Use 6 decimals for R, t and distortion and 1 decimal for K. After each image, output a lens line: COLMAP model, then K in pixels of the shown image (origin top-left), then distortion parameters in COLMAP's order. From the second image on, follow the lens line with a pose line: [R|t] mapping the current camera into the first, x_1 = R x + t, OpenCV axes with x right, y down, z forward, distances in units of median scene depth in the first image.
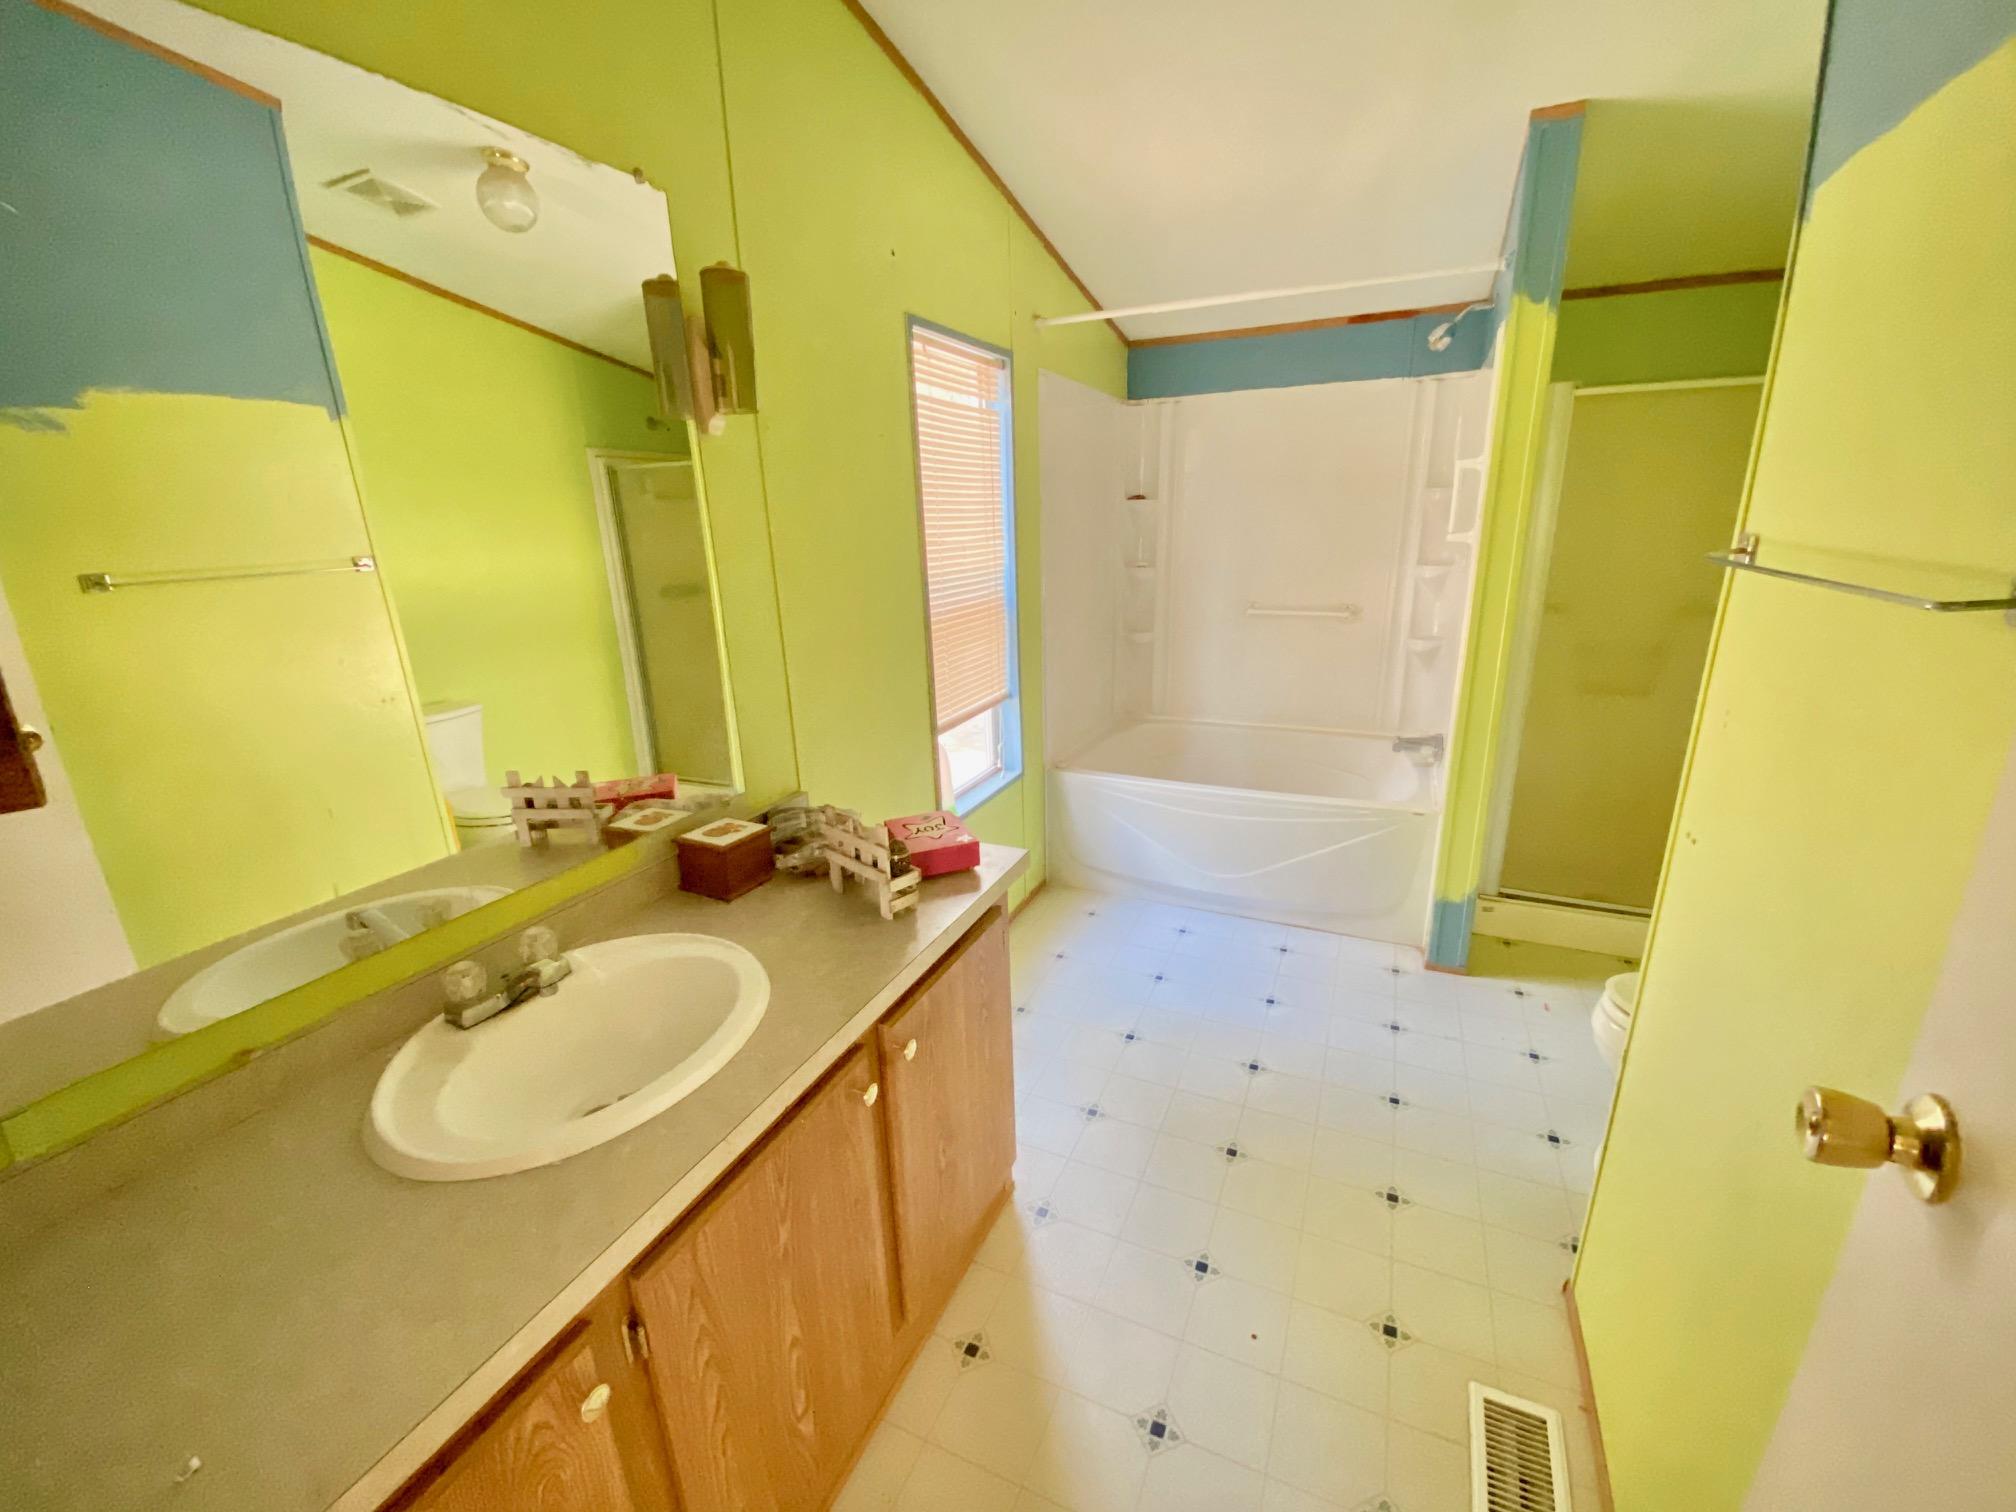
lens RADIAL K [[818.6, 0, 1006.5], [0, 818.6, 761.4], [0, 0, 1]] dist [0.032038, -0.026955]
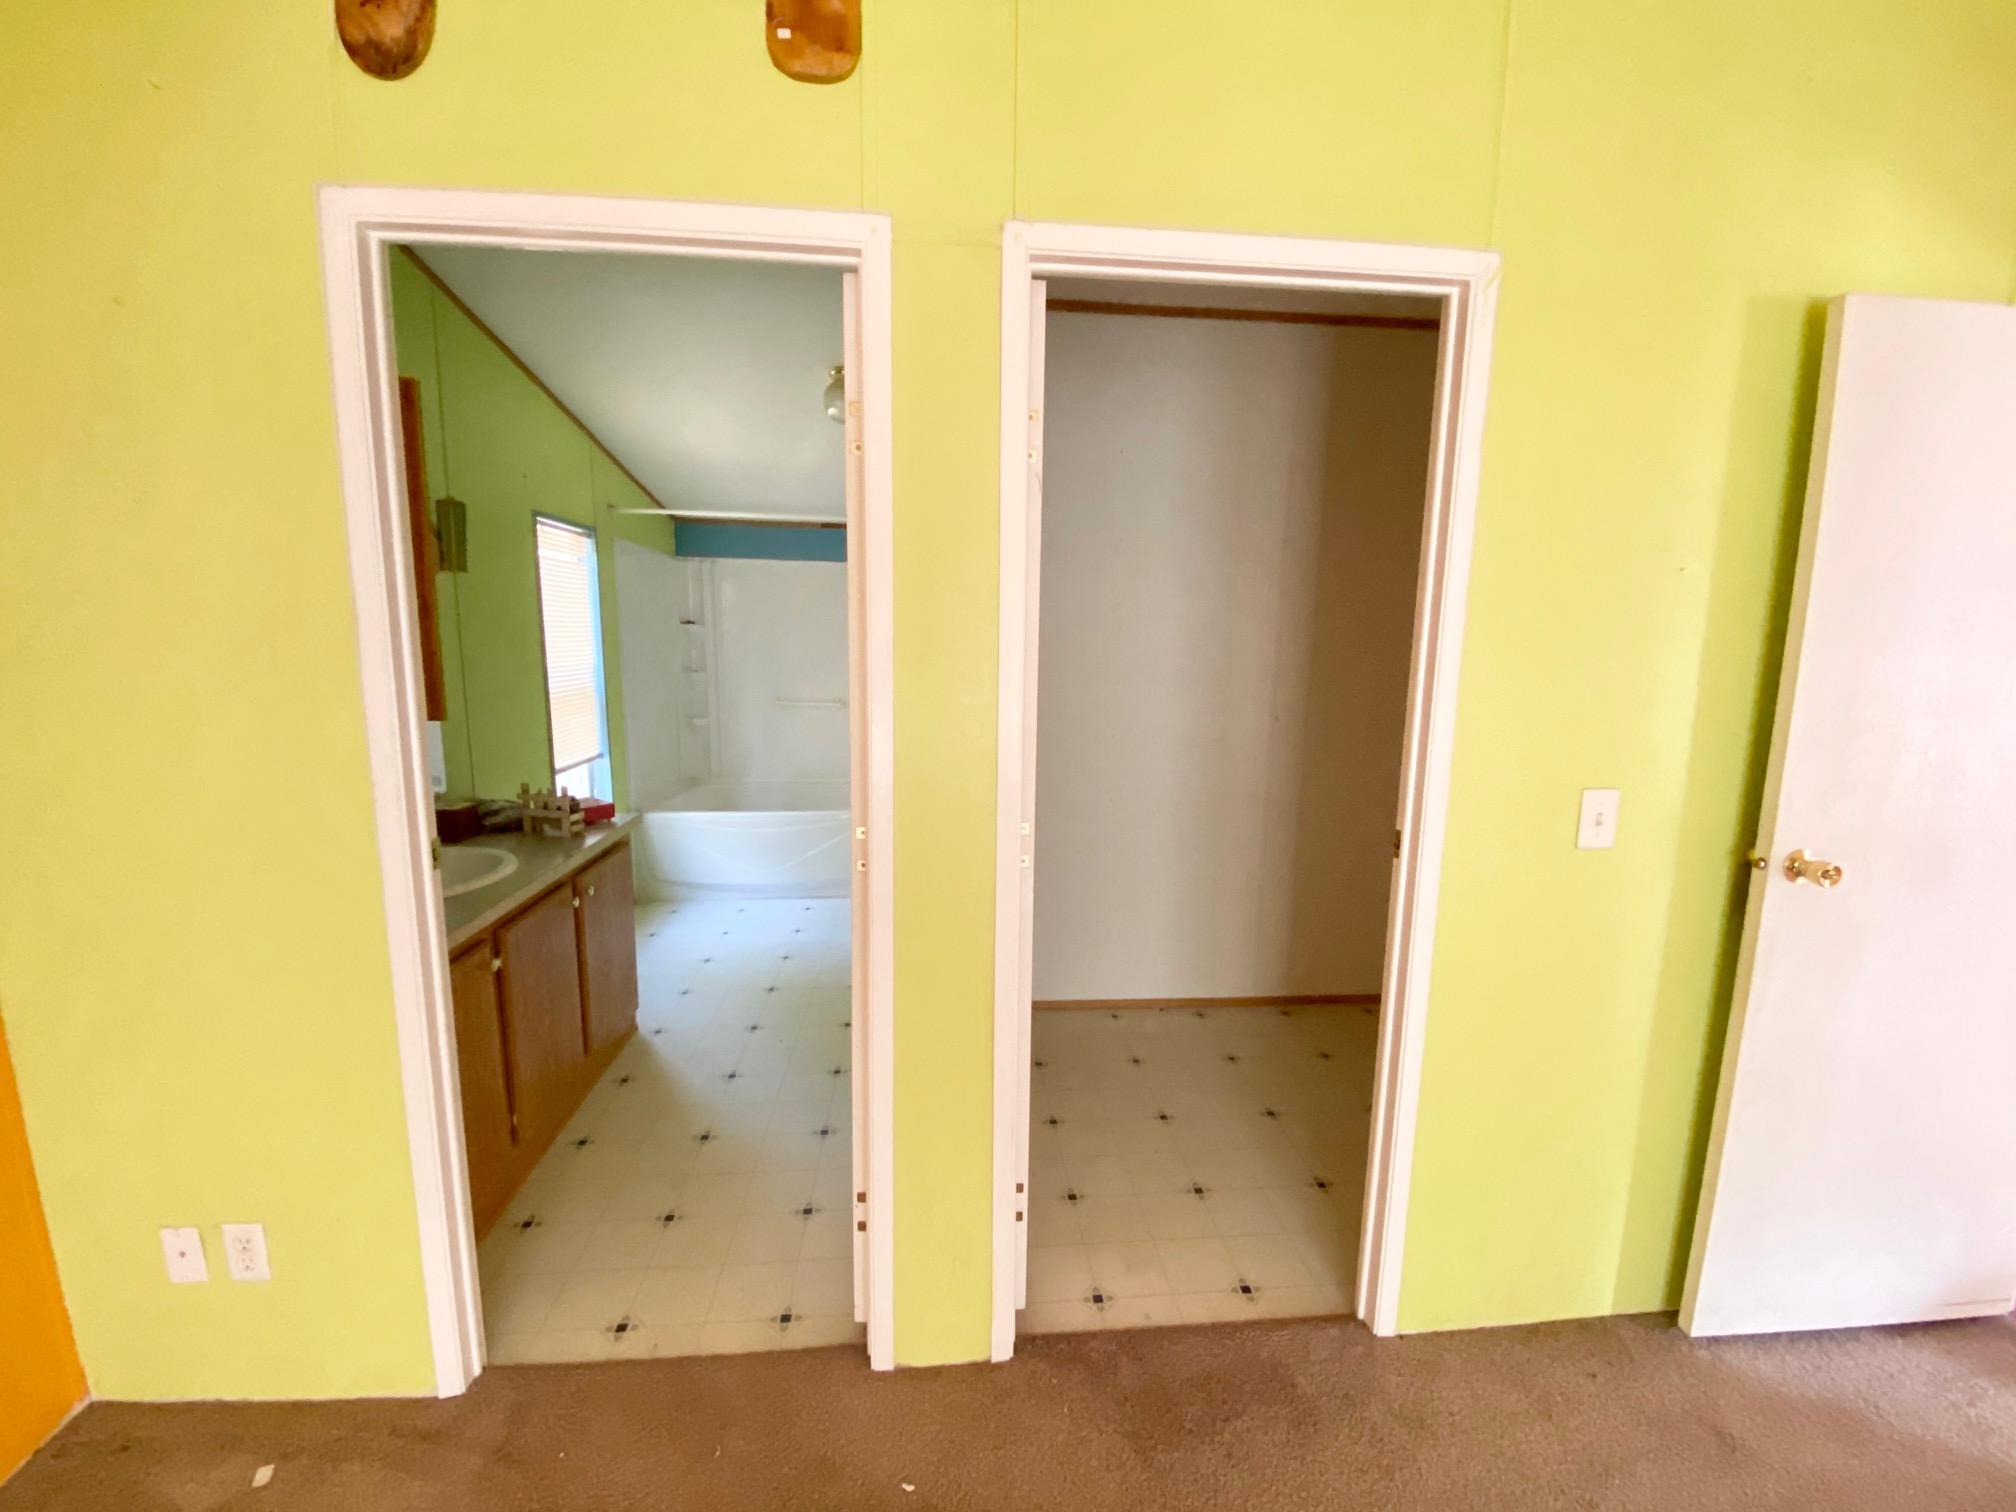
lens RADIAL K [[818.6, 0, 1006.5], [0, 818.6, 761.4], [0, 0, 1]] dist [0.032038, -0.026955]
pose [[0.866247, -0.038072, 0.498164, -0.108973], [0.108491, 0.987634, -0.113173, 0.180590], [-0.487695, 0.152082, 0.859666, -0.601574]]
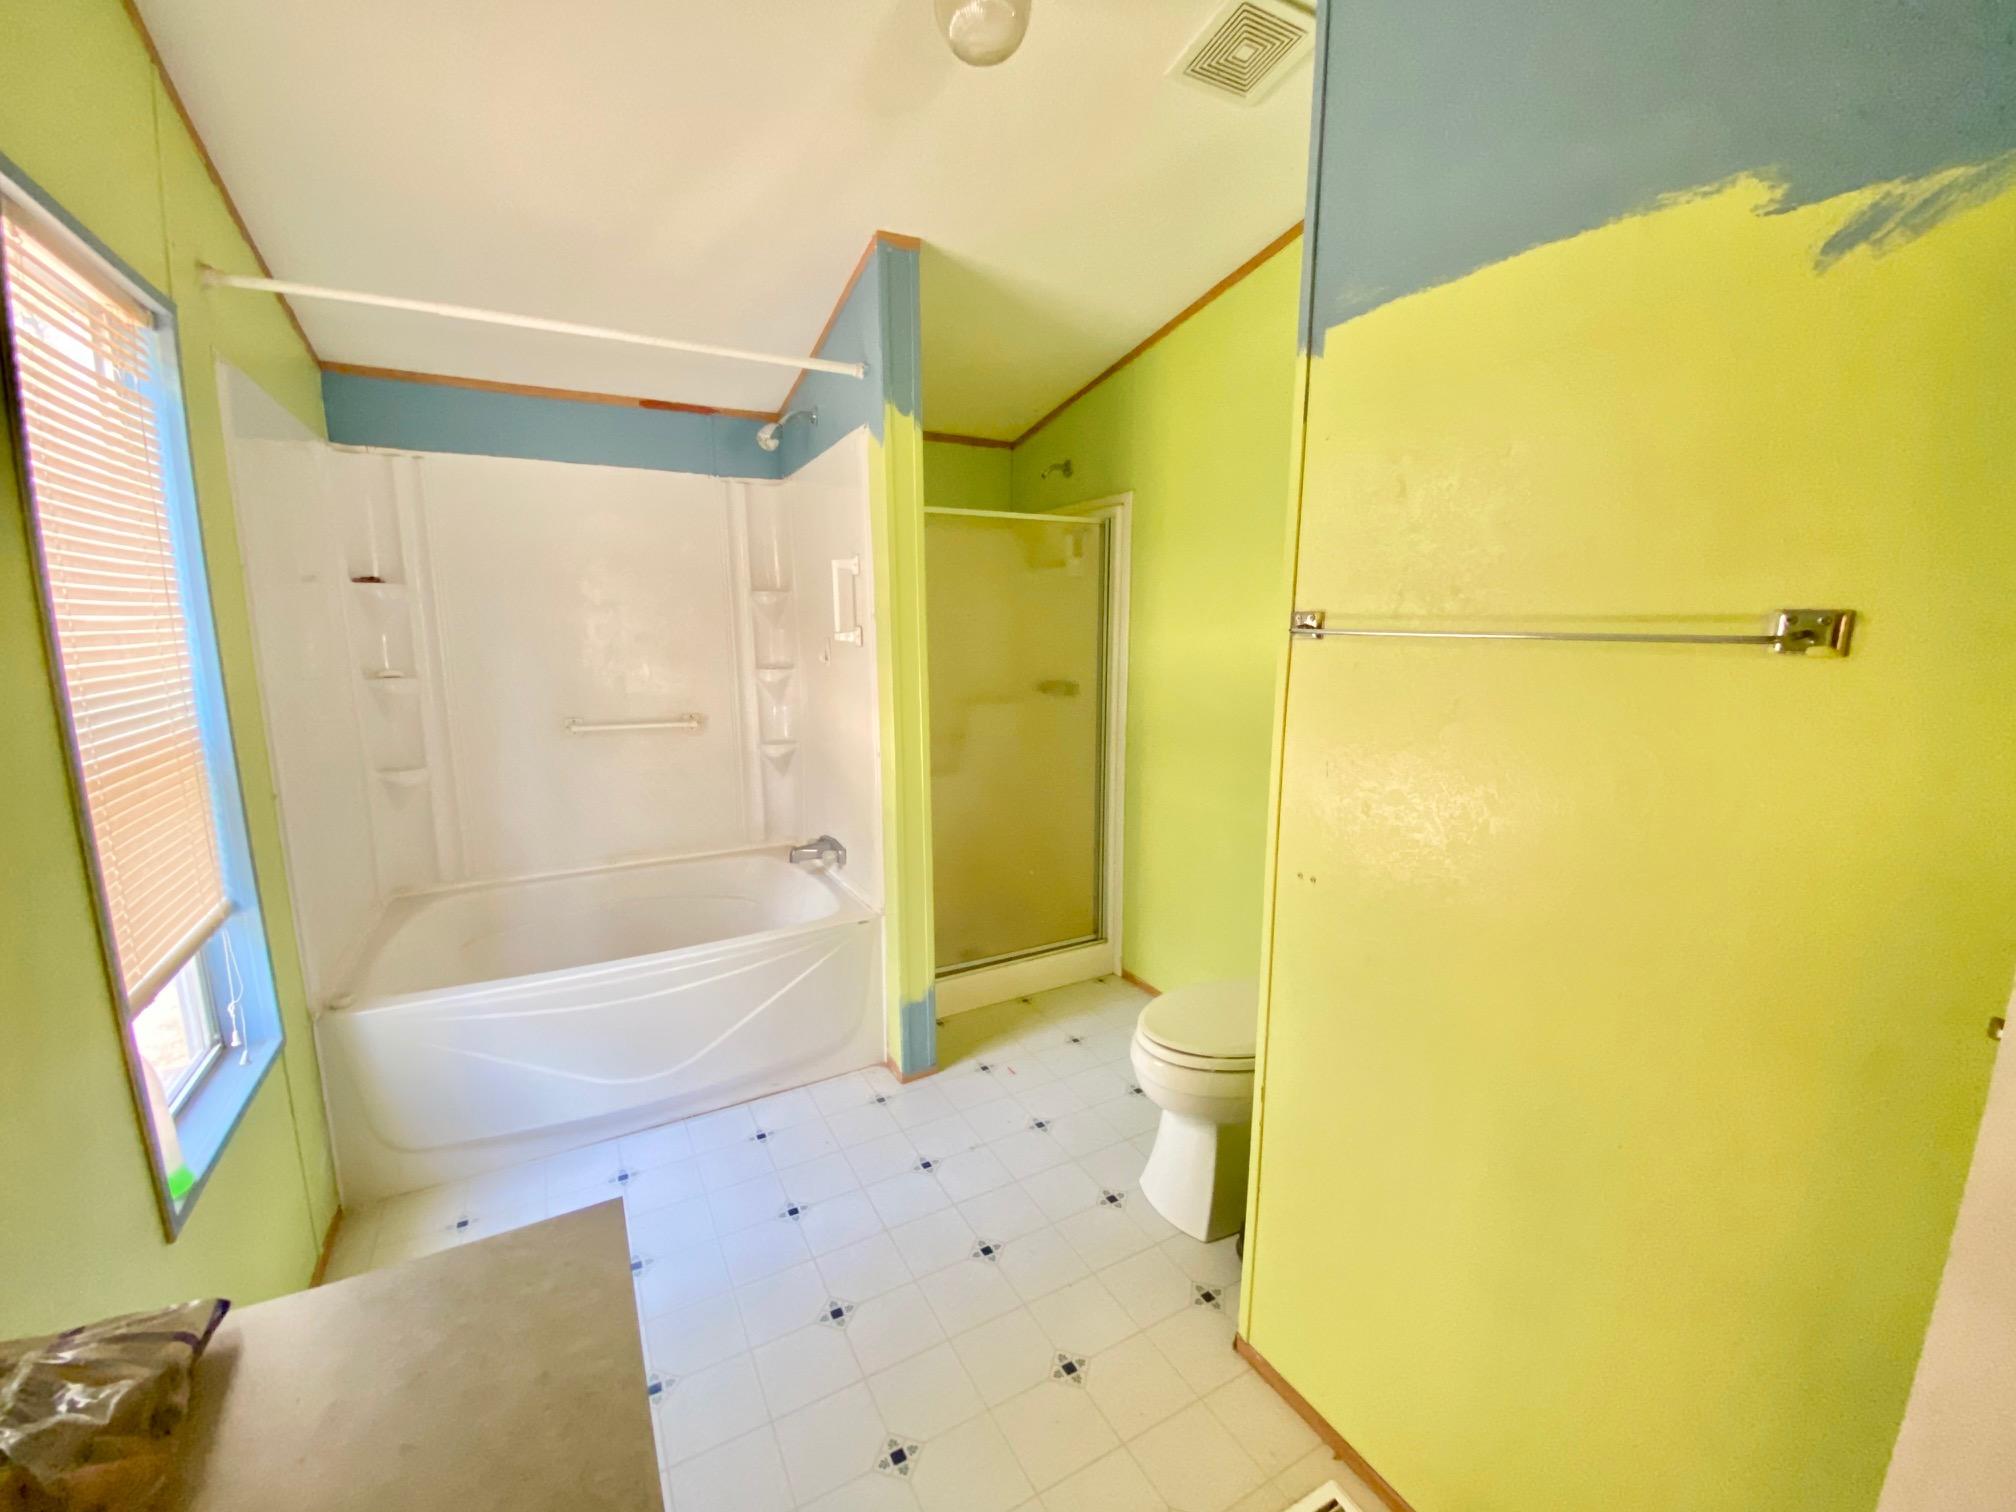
lens RADIAL K [[818.6, 0, 1006.5], [0, 818.6, 761.4], [0, 0, 1]] dist [0.032038, -0.026955]
pose [[0.591247, -0.107711, 0.799265, -0.132171], [0.216967, 0.975748, -0.029005, -0.053721], [-0.776758, 0.190563, 0.600278, 0.284828]]
